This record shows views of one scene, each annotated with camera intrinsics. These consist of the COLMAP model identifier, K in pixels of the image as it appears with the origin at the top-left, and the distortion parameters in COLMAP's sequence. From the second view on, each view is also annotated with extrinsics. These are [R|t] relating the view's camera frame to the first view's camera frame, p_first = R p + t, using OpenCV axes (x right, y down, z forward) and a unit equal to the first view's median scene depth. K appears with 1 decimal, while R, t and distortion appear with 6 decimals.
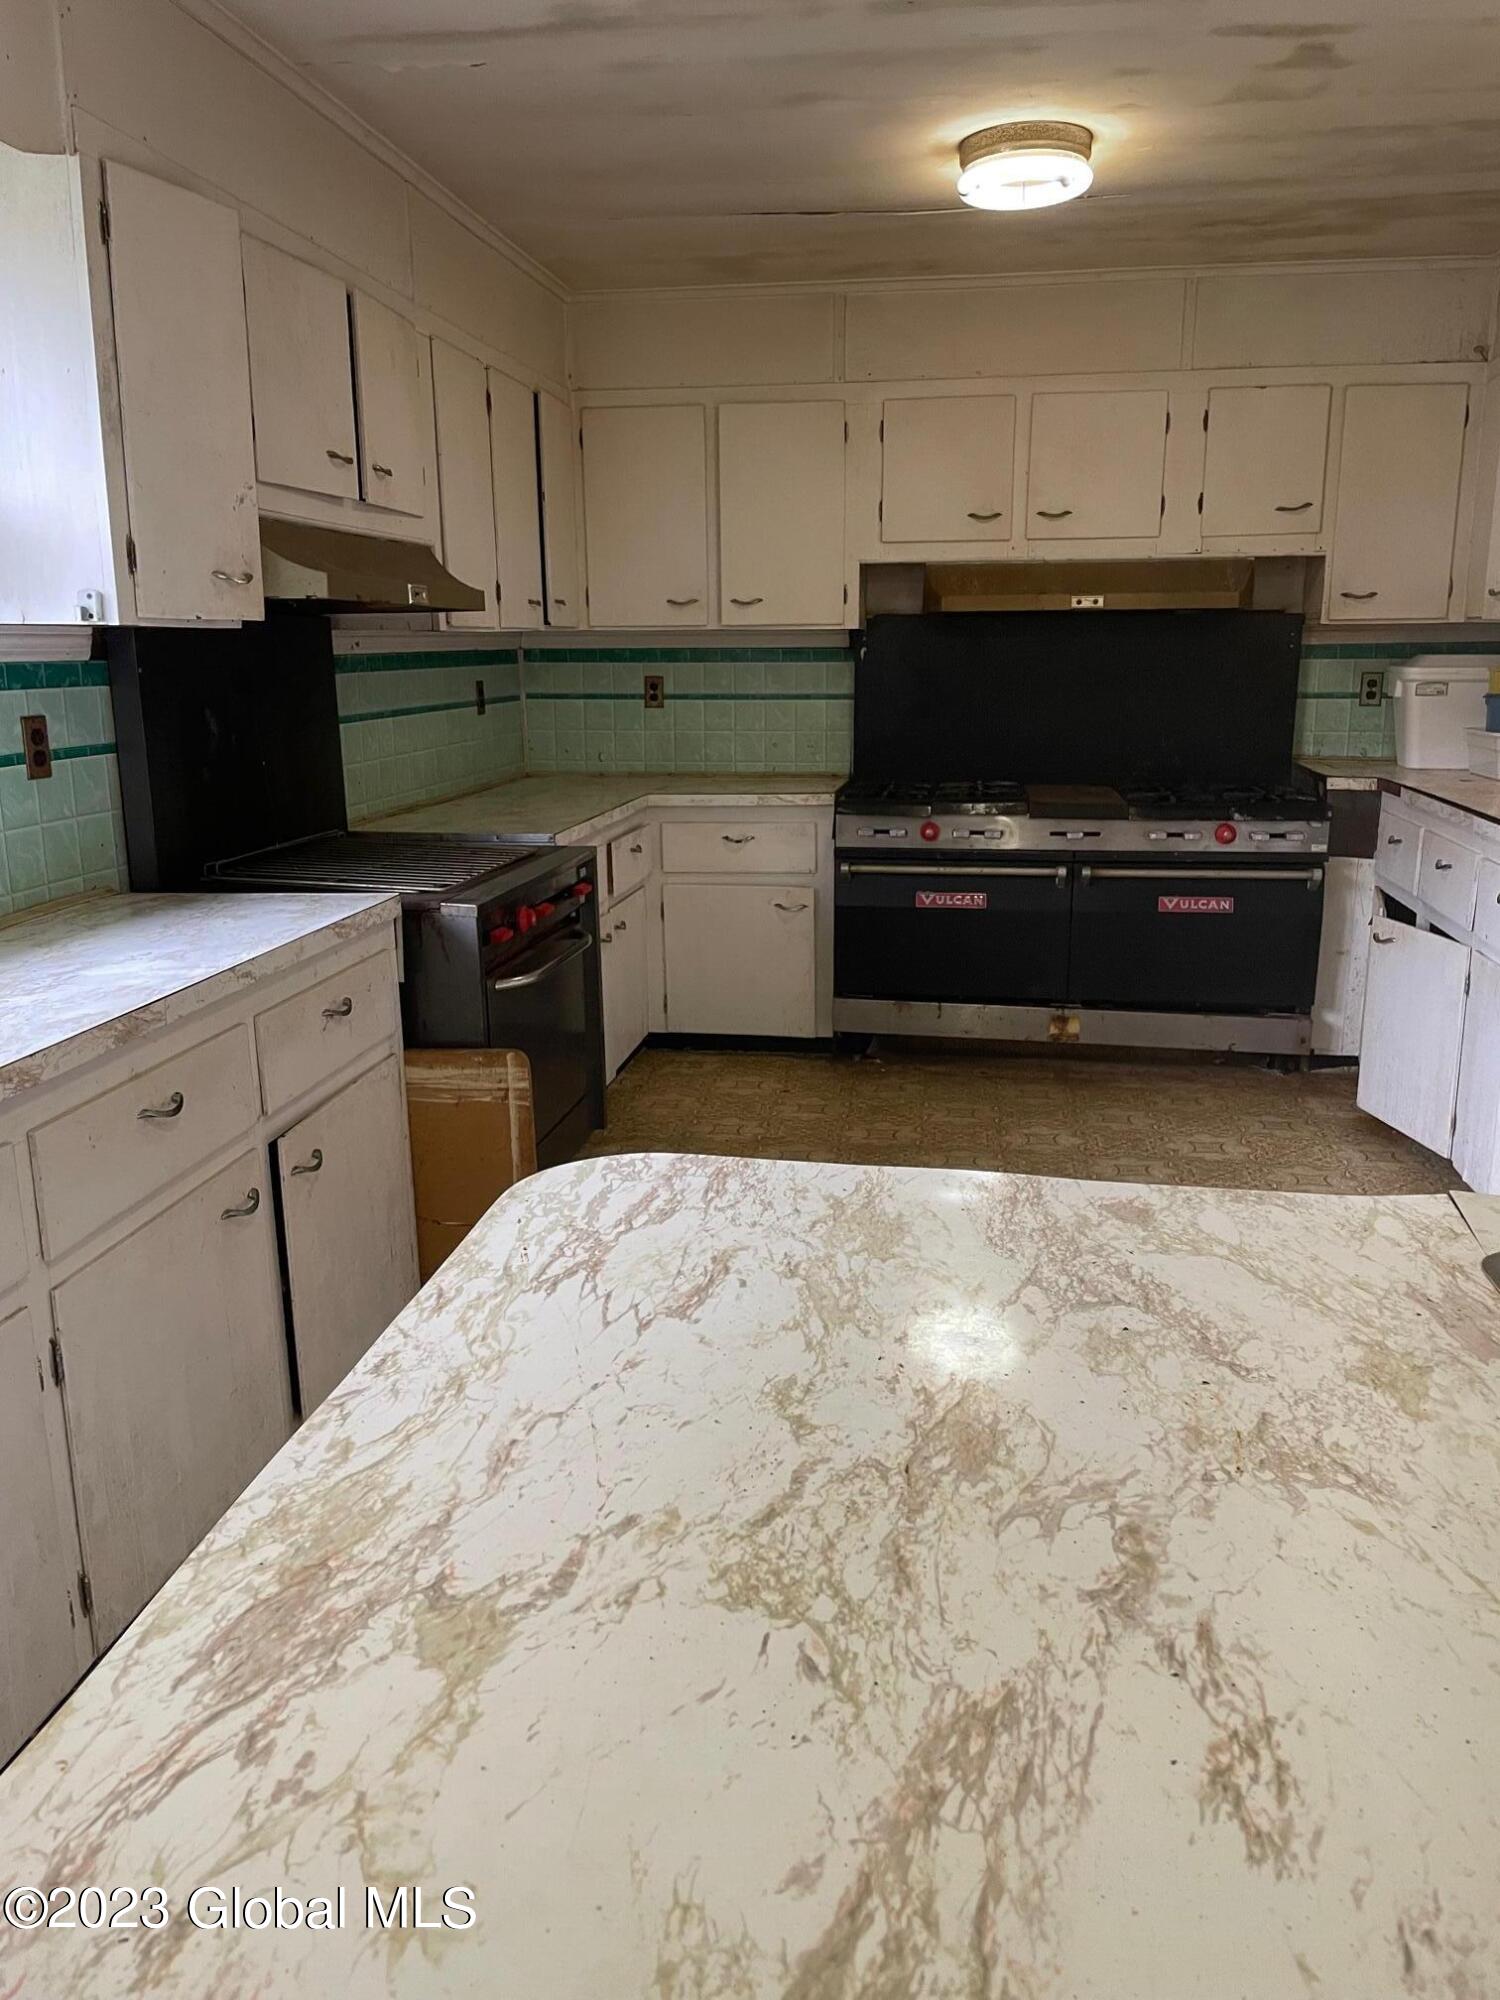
lens RADIAL K [[1532.7, 0, 762.6], [0, 1532.7, 998.1], [0, 0, 1]] dist [0.076573, -0.084844]
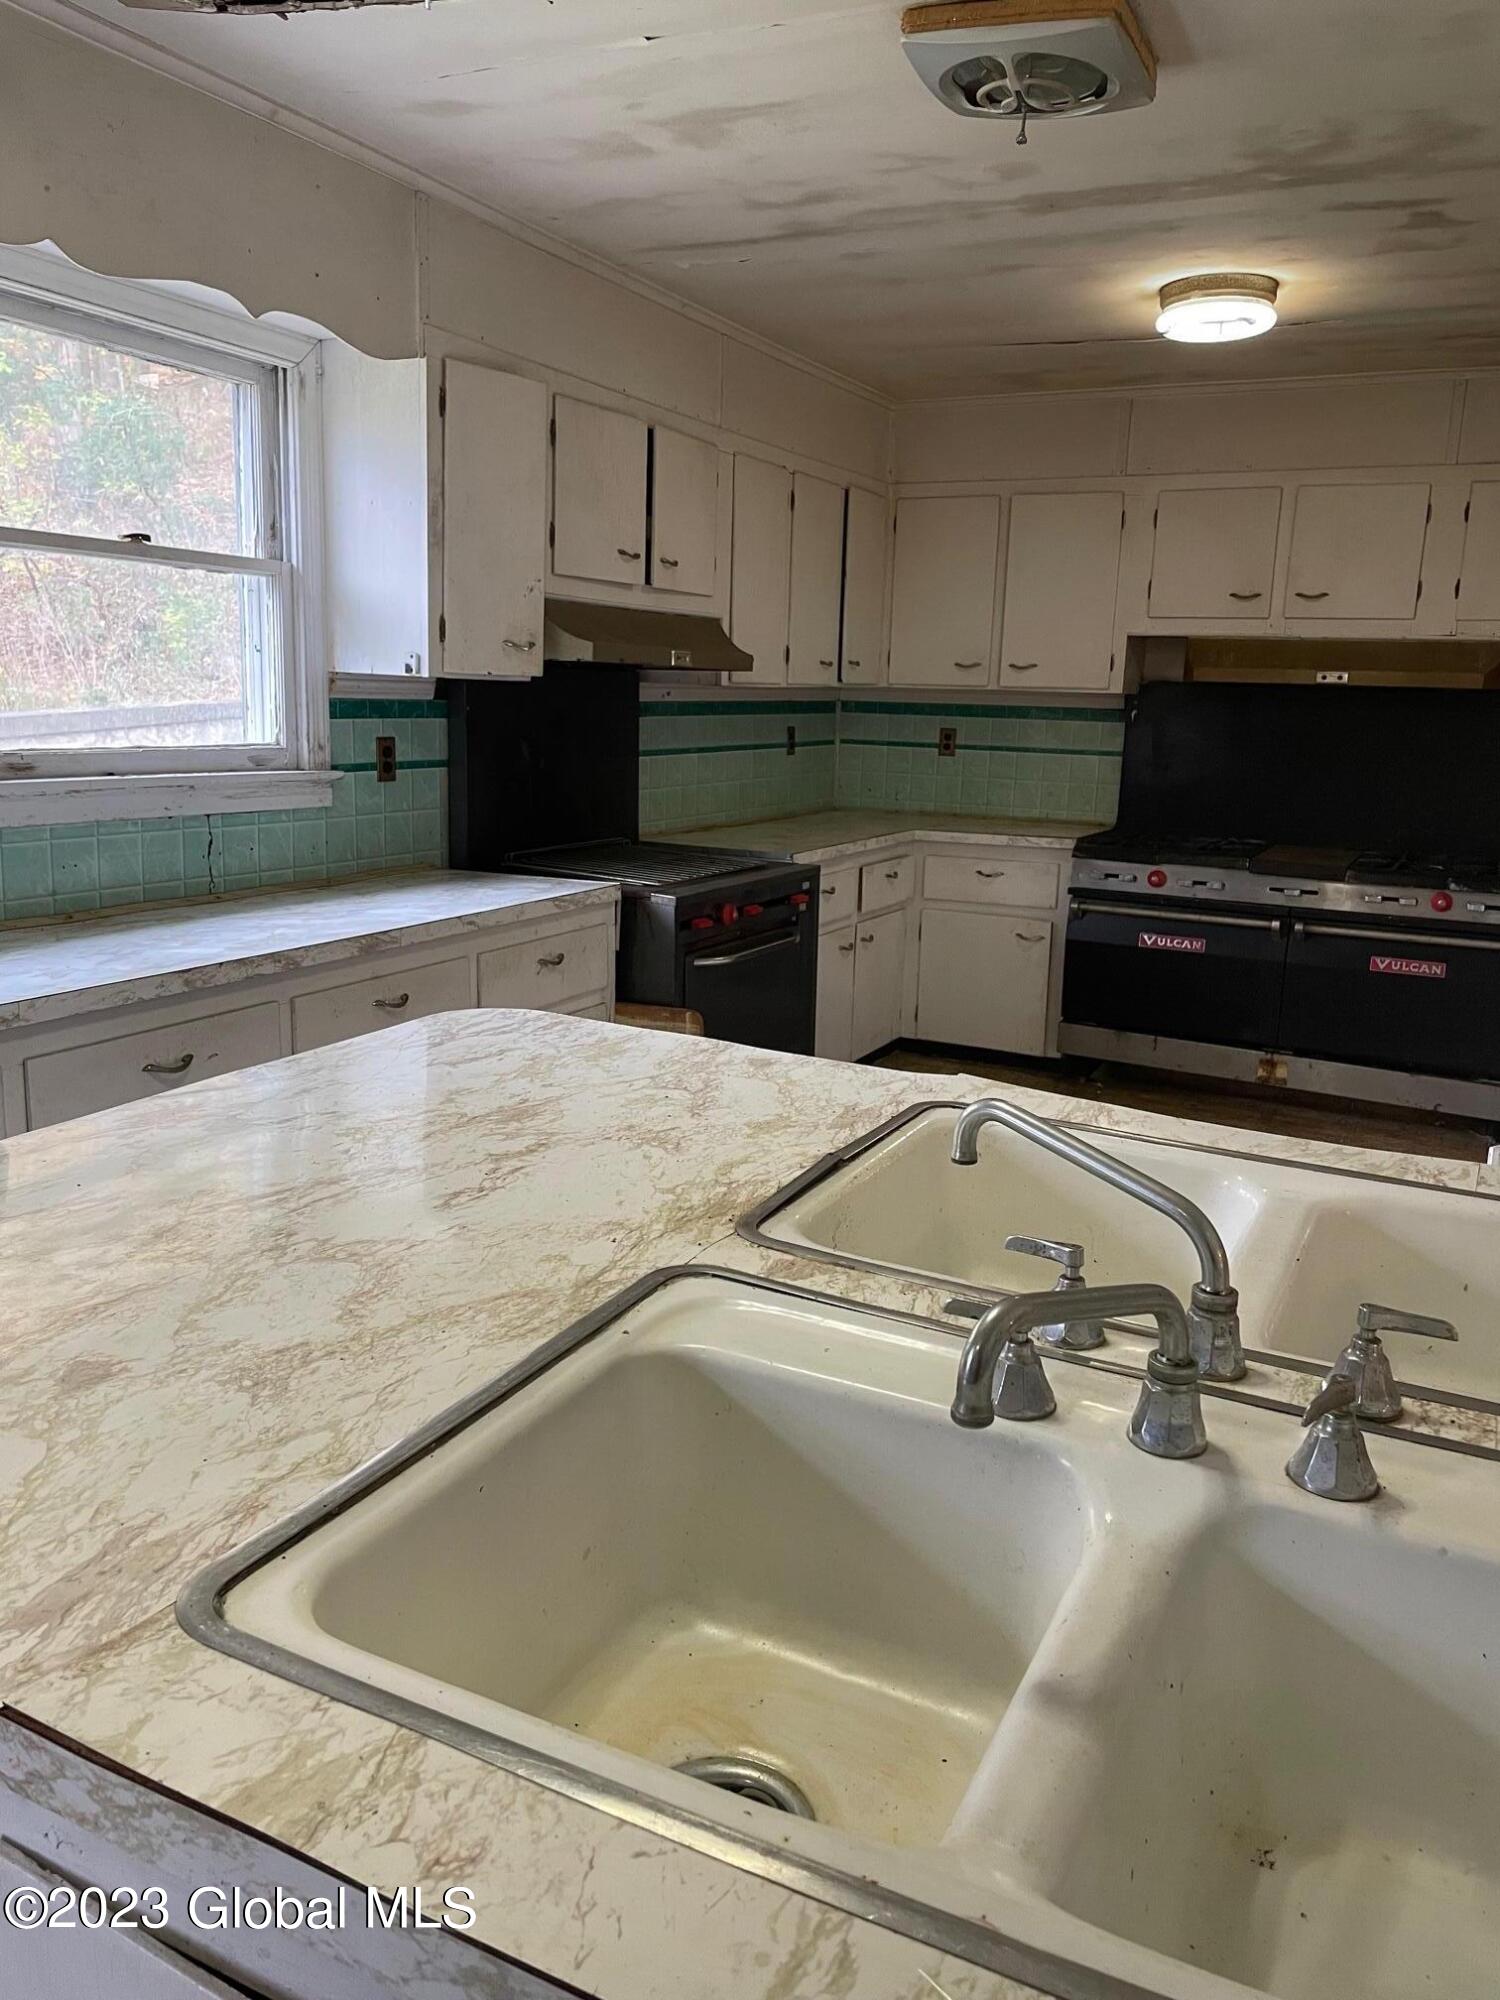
lens RADIAL K [[1532.7, 0, 747.2], [0, 1532.7, 1011.2], [0, 0, 1]] dist [0.076573, -0.084844]
pose [[0.948801, 0.101512, -0.299118, 0.236712], [-0.107747, 0.994169, -0.004381, 0.030936], [0.296929, 0.036385, 0.954206, -0.193560]]
